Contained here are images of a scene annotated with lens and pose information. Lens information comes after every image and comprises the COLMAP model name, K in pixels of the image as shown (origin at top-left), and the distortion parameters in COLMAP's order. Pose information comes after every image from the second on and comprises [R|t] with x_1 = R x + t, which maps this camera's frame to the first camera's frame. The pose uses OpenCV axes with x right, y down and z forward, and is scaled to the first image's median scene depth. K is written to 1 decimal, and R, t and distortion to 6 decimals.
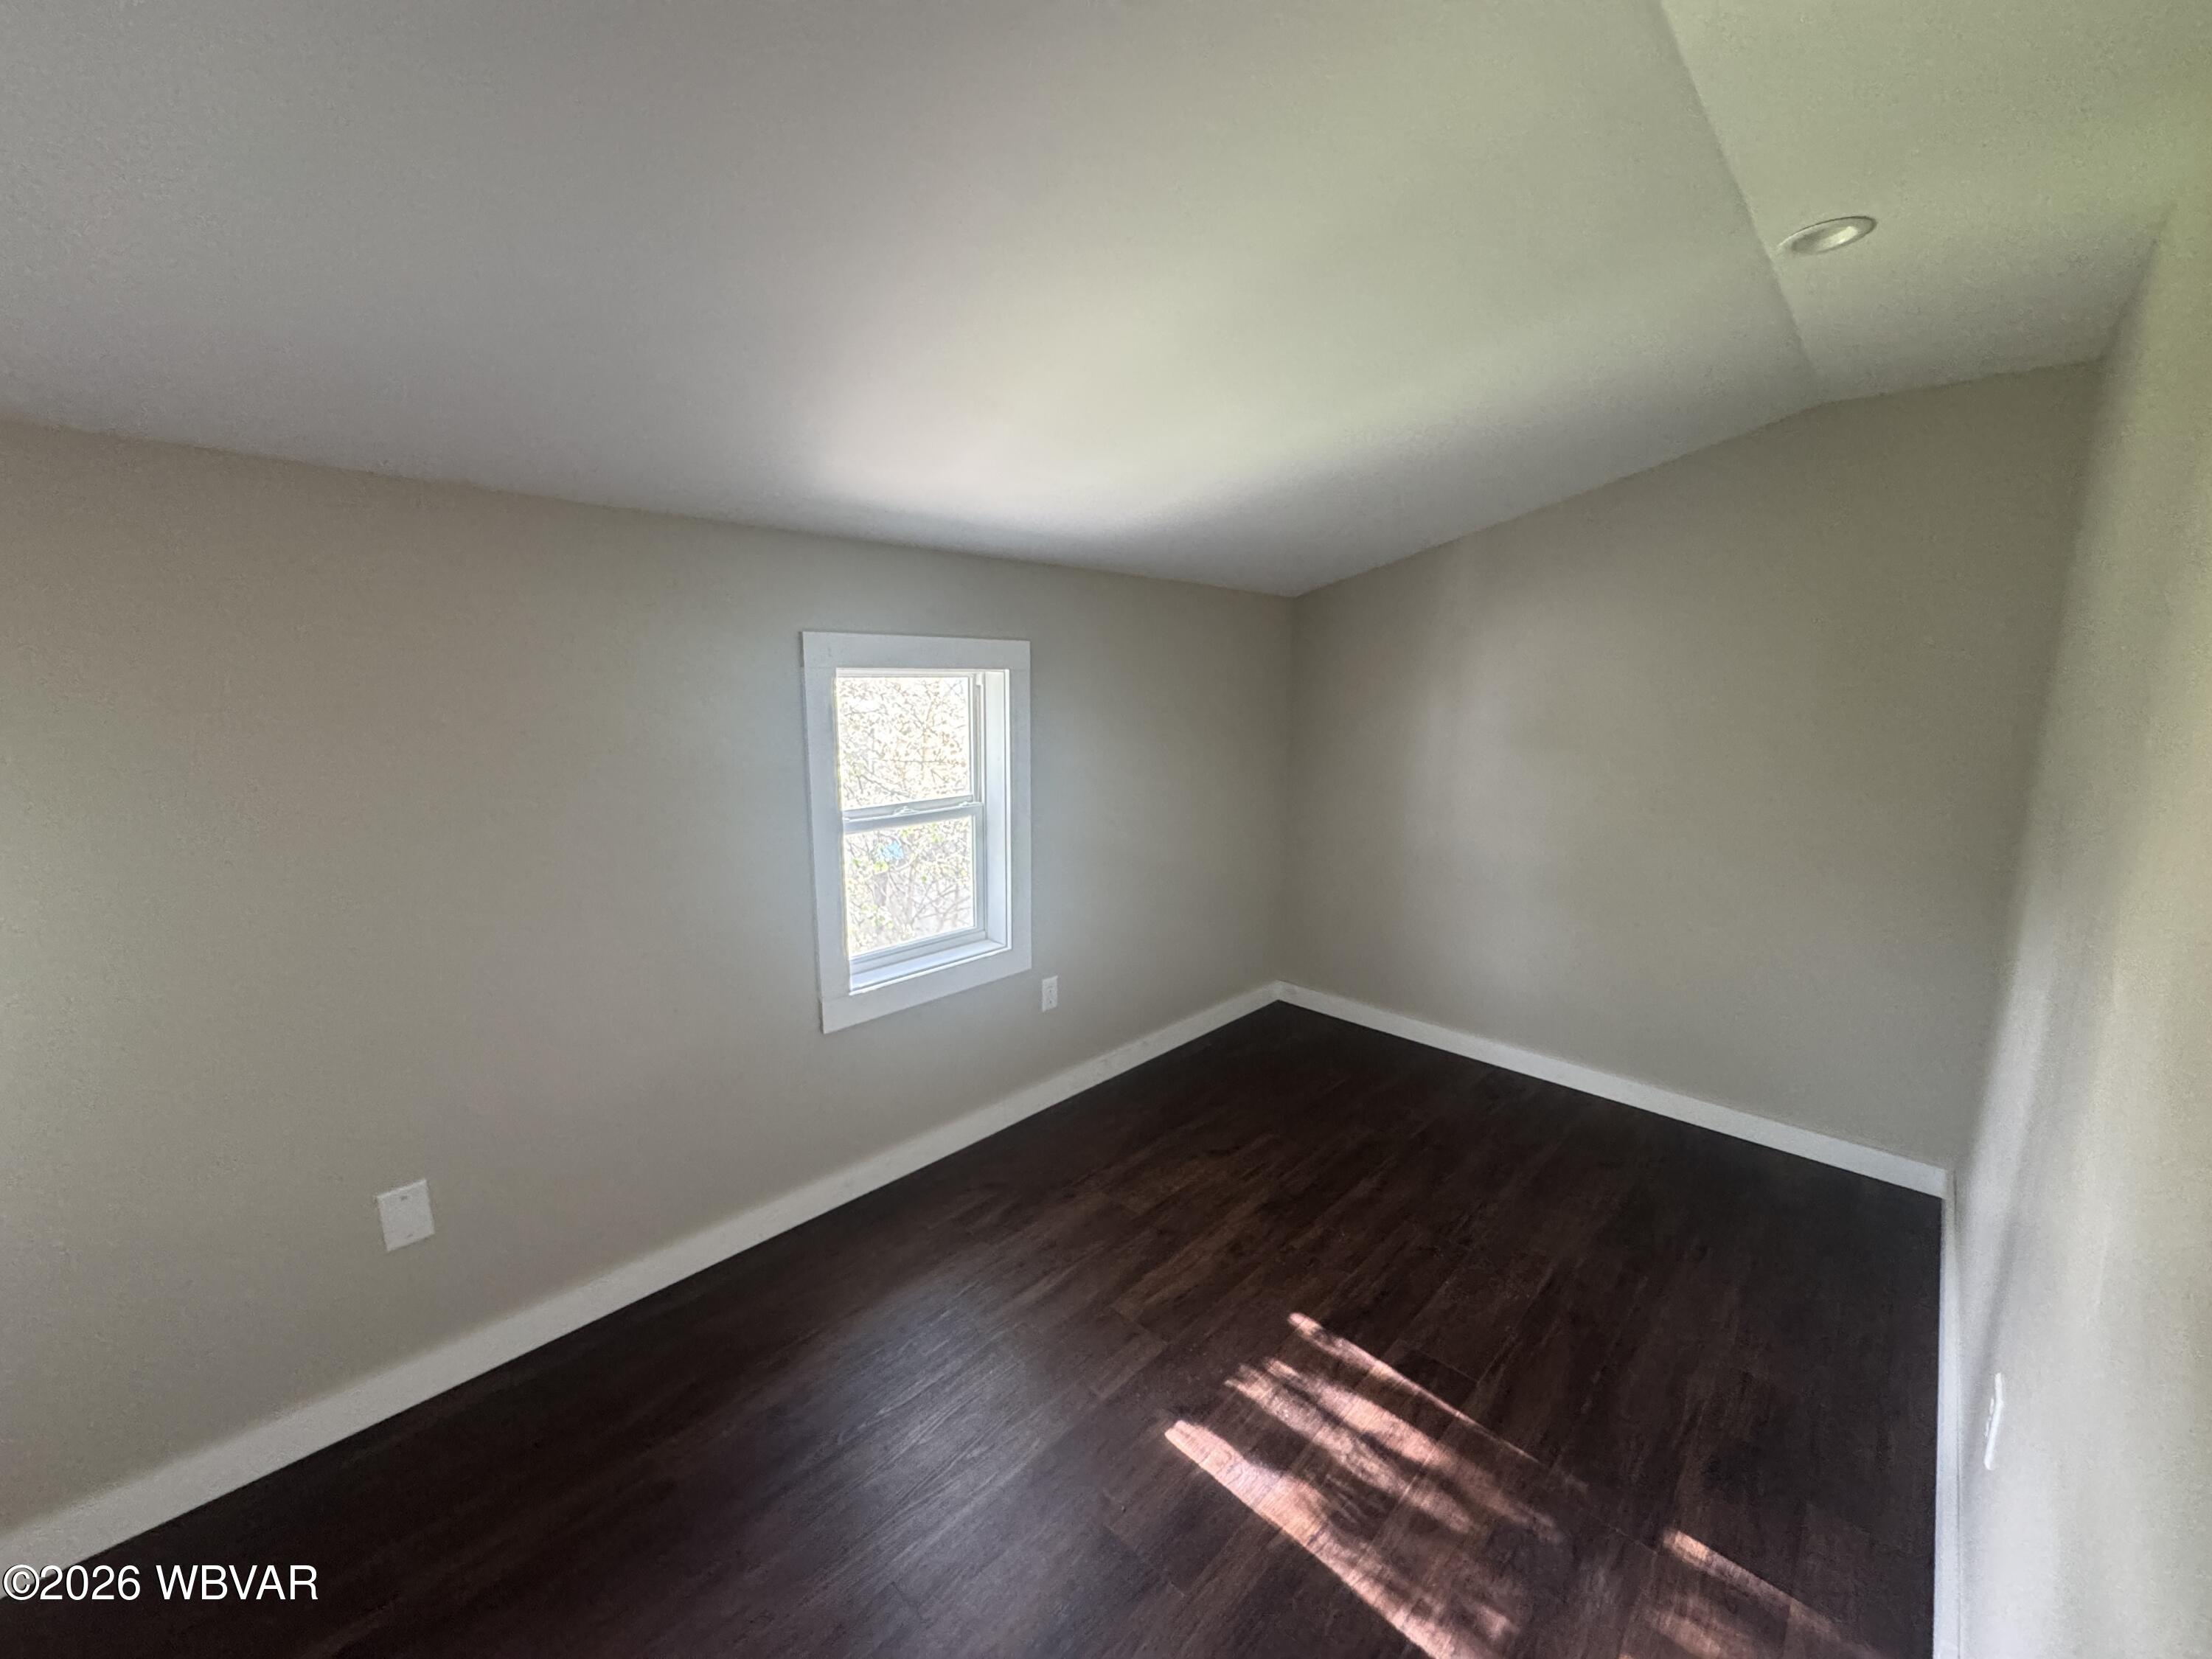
lens RADIAL K [[879.0, 0, 1106.0], [0, 879.0, 829.5], [0, 0, 1]] dist [-0.003194, 0.000310]
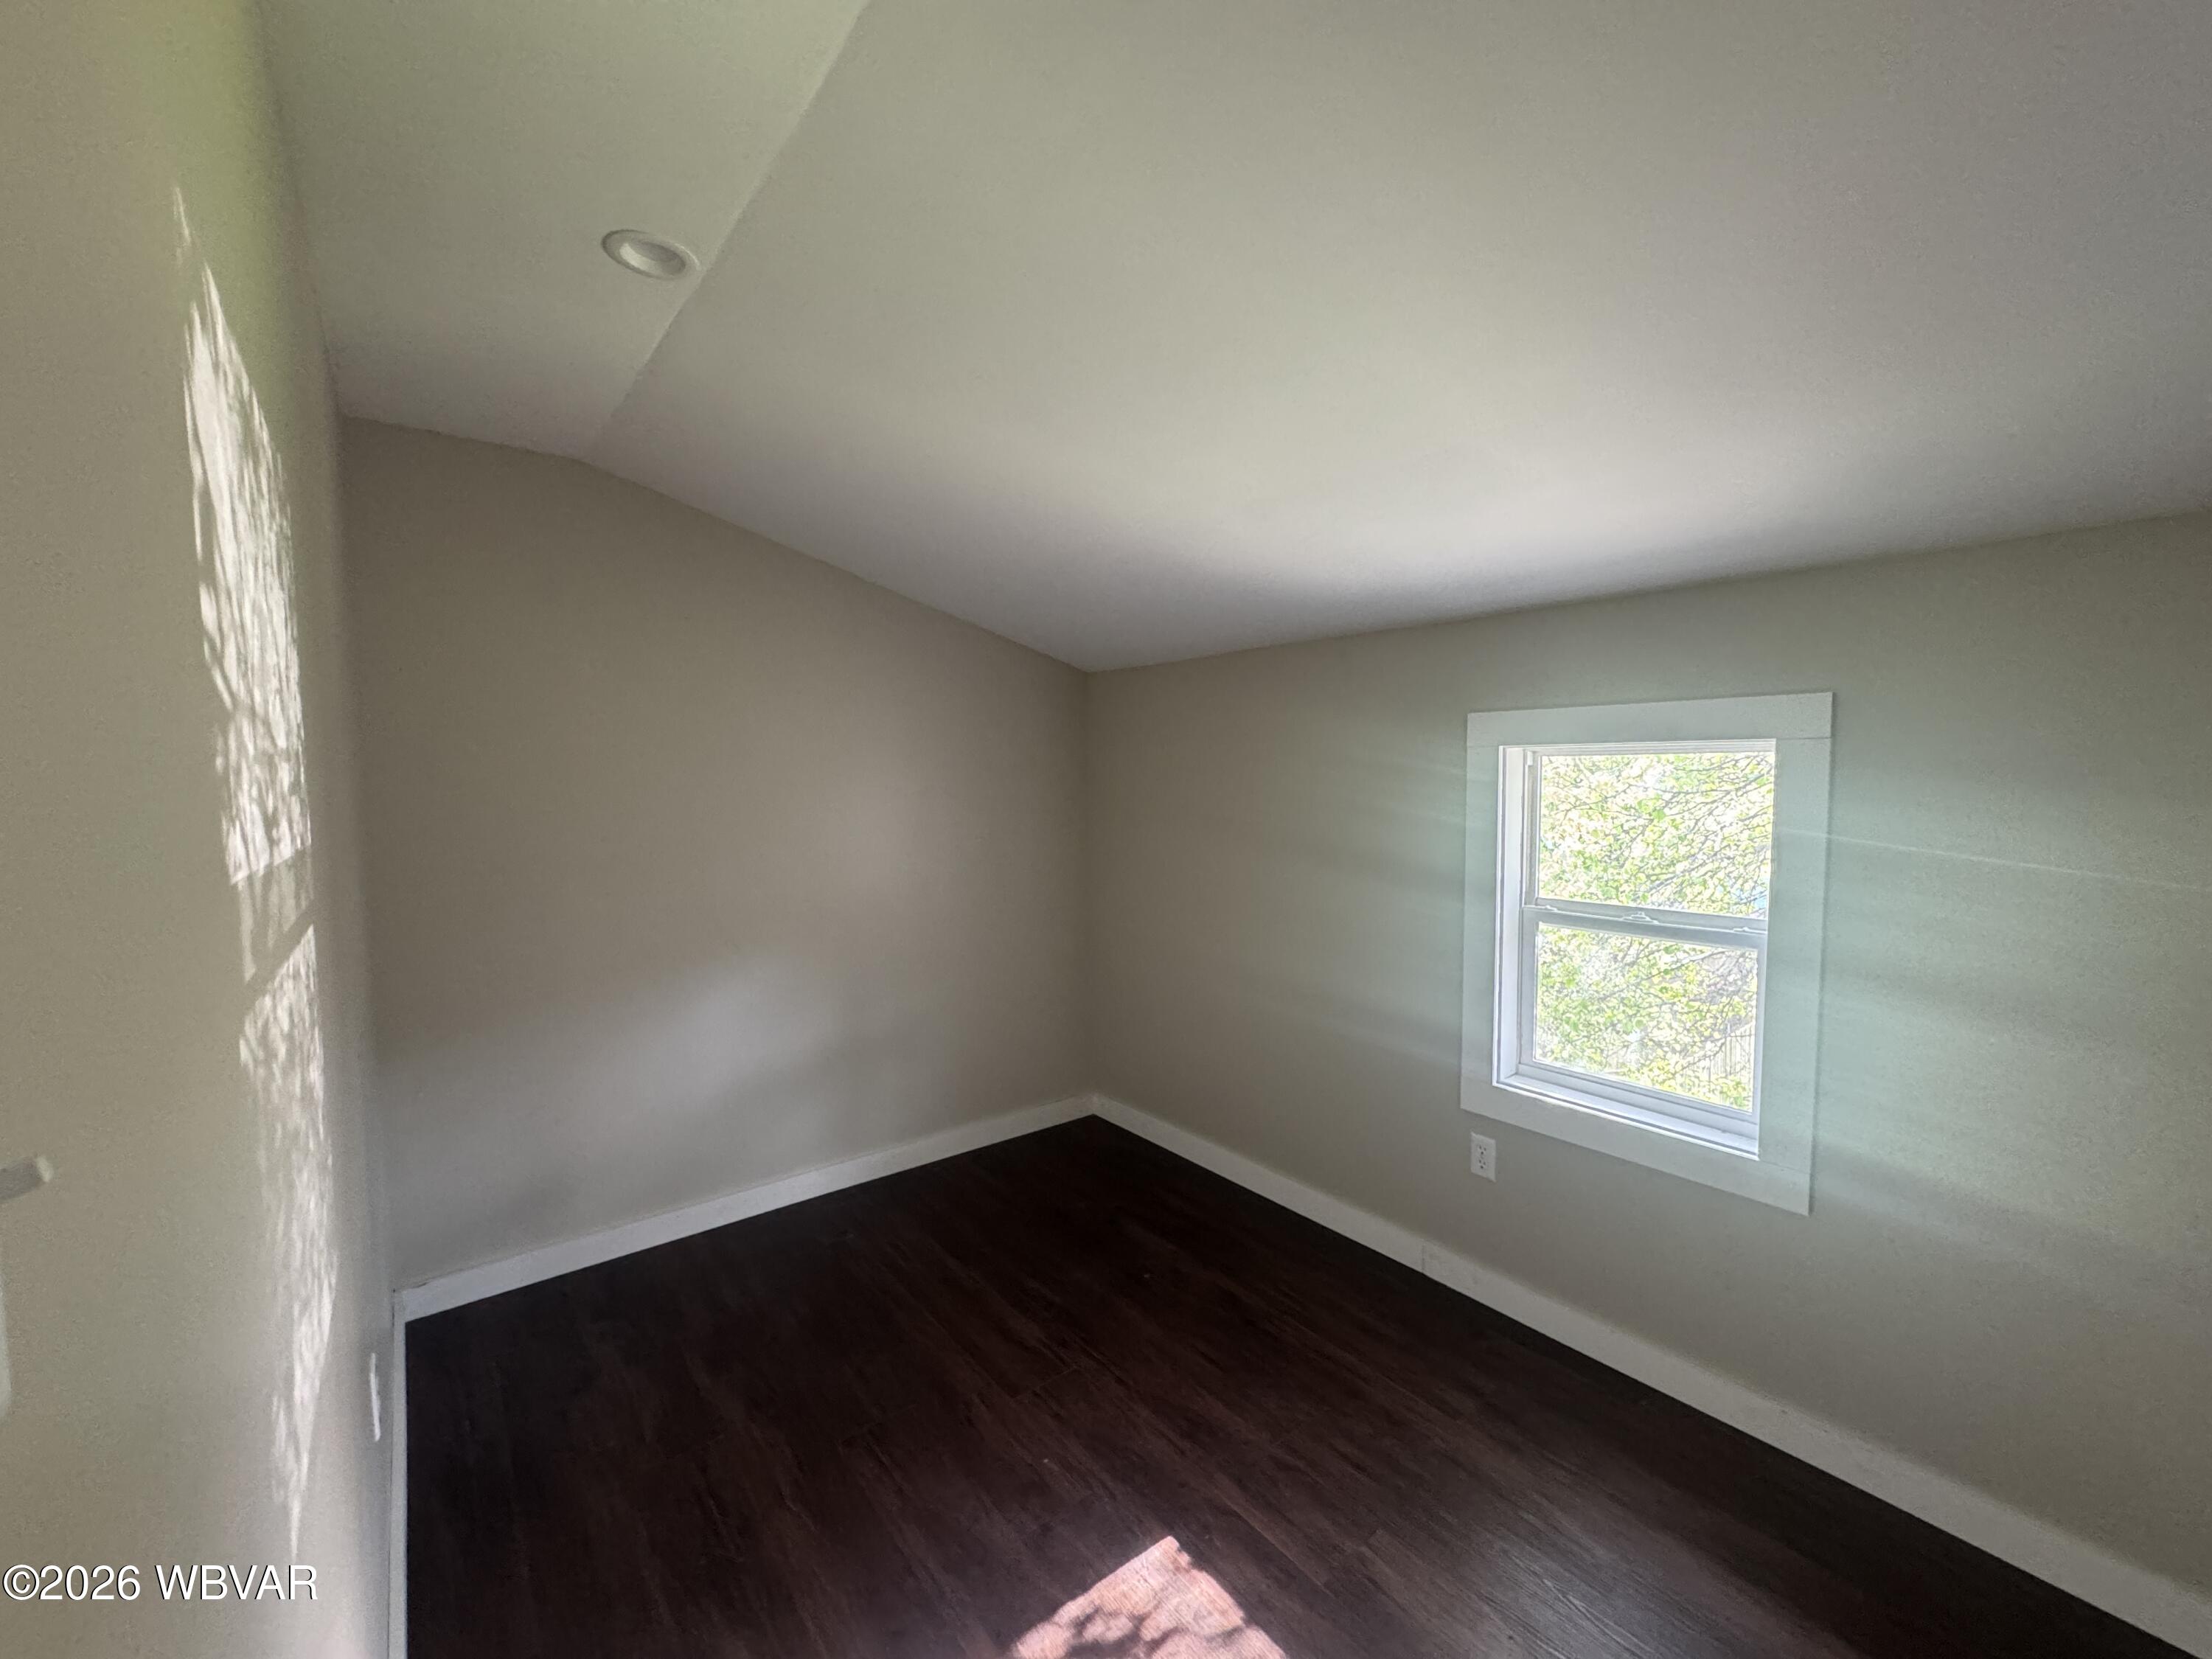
lens RADIAL K [[879.0, 0, 1106.0], [0, 879.0, 829.5], [0, 0, 1]] dist [-0.003194, 0.000310]
pose [[-0.138596, 0.089362, -0.986309, 0.627536], [-0.147250, 0.982991, 0.109753, -0.116815], [0.979341, 0.160446, -0.123080, 0.621561]]
